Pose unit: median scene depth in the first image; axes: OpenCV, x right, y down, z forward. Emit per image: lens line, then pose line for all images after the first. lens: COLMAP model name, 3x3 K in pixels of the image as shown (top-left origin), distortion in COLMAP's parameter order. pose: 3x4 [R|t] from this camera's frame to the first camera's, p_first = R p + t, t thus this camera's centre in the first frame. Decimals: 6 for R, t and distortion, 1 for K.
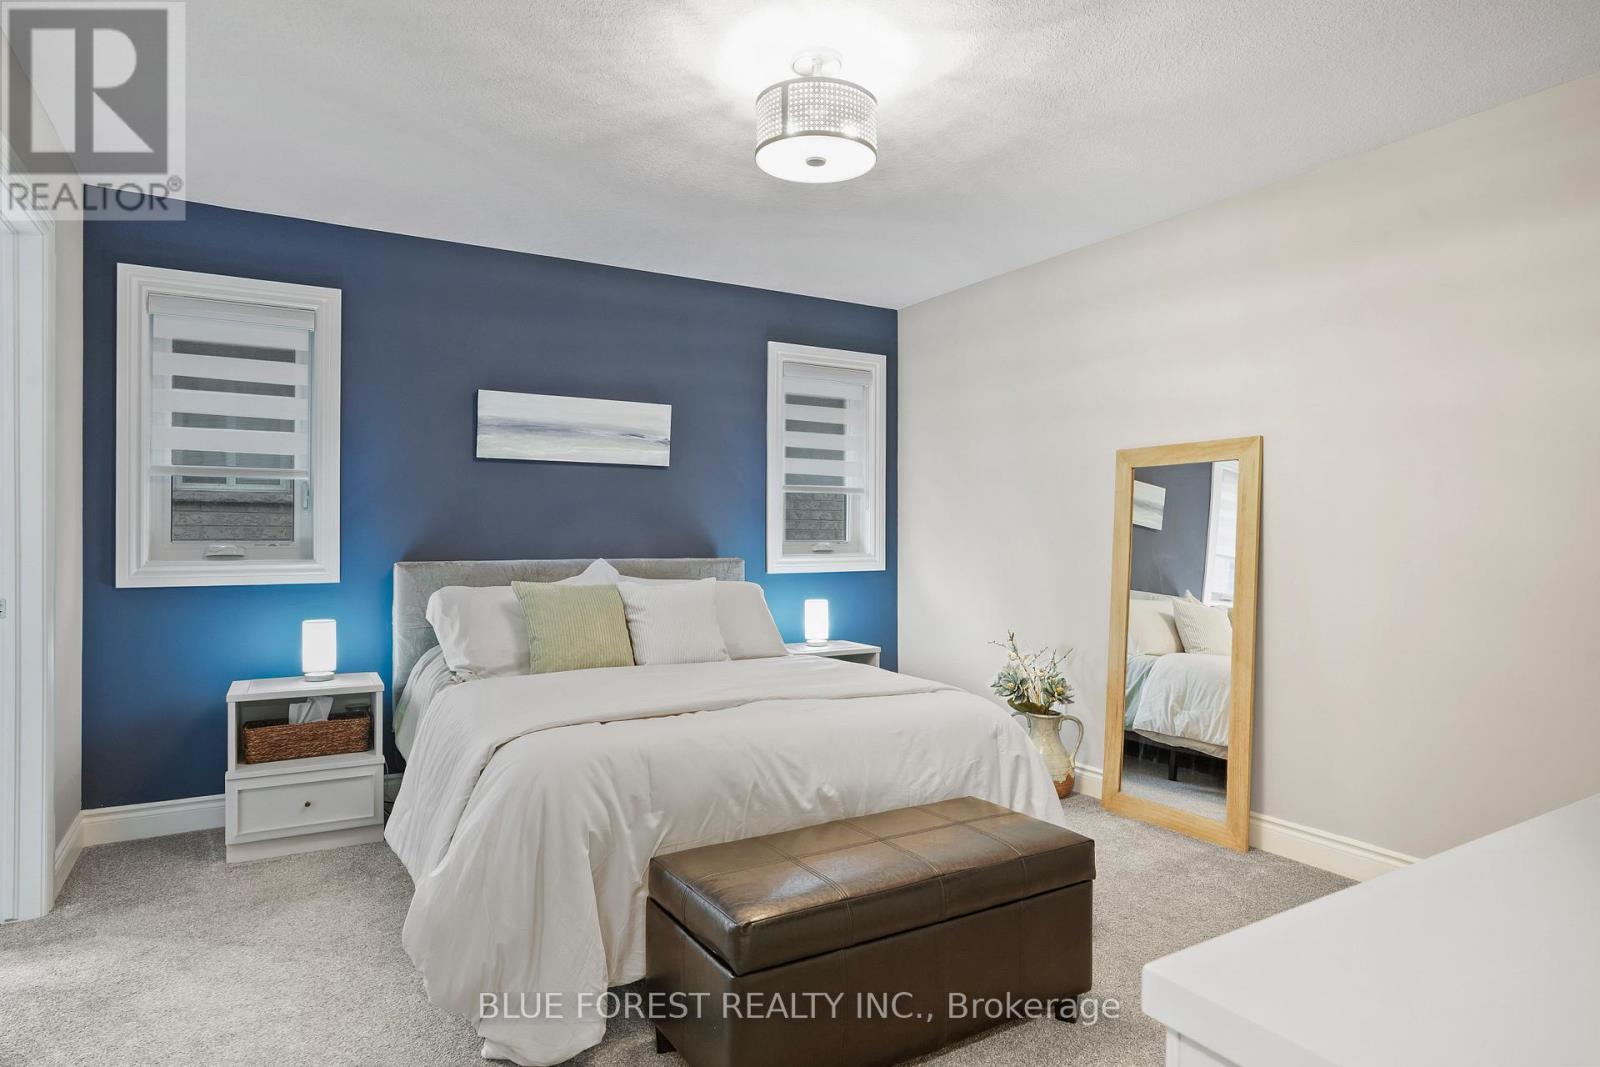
lens RADIAL K [[976.2, 0, 800.0], [0, 976.2, 533.5], [0, 0, 1]] dist [-0.071163, 0.063113]
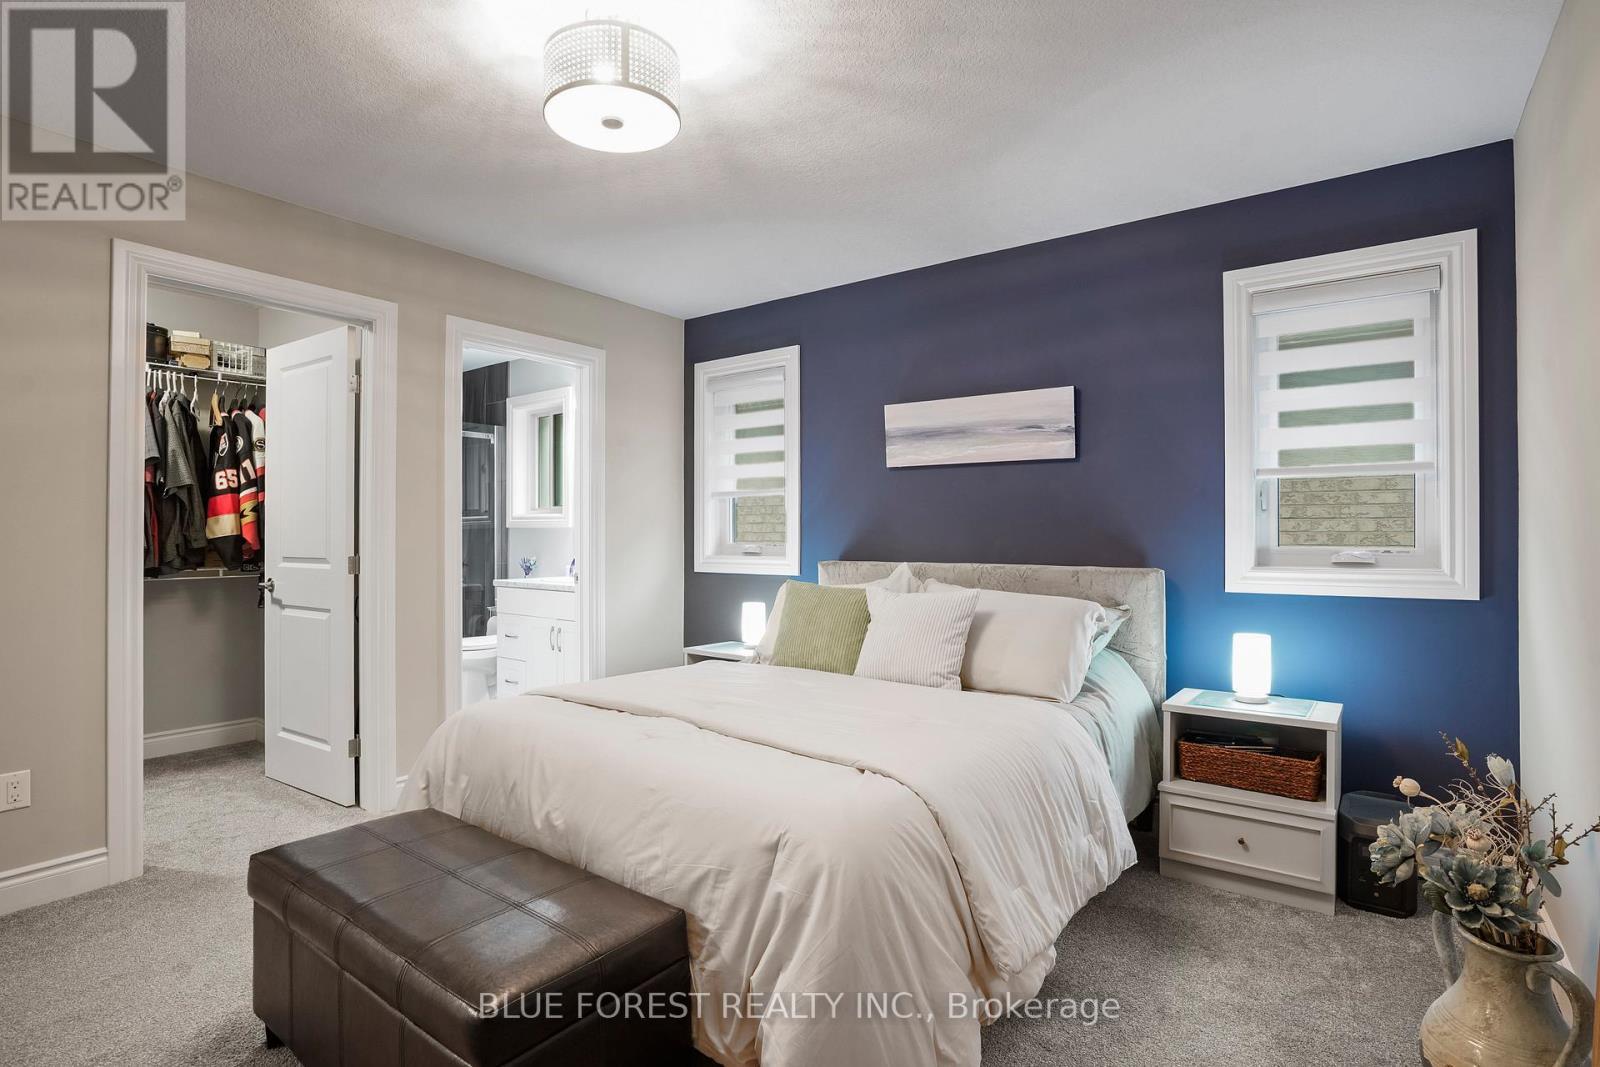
lens RADIAL K [[843.8, 0, 800.0], [0, 843.8, 533.5], [0, 0, 1]] dist [-0.051820, 0.000580]
pose [[0.313381, 0.004202, -0.949618, 0.544076], [0.008150, 0.999941, 0.007114, -0.010979], [0.949593, -0.009969, 0.313328, 0.604184]]
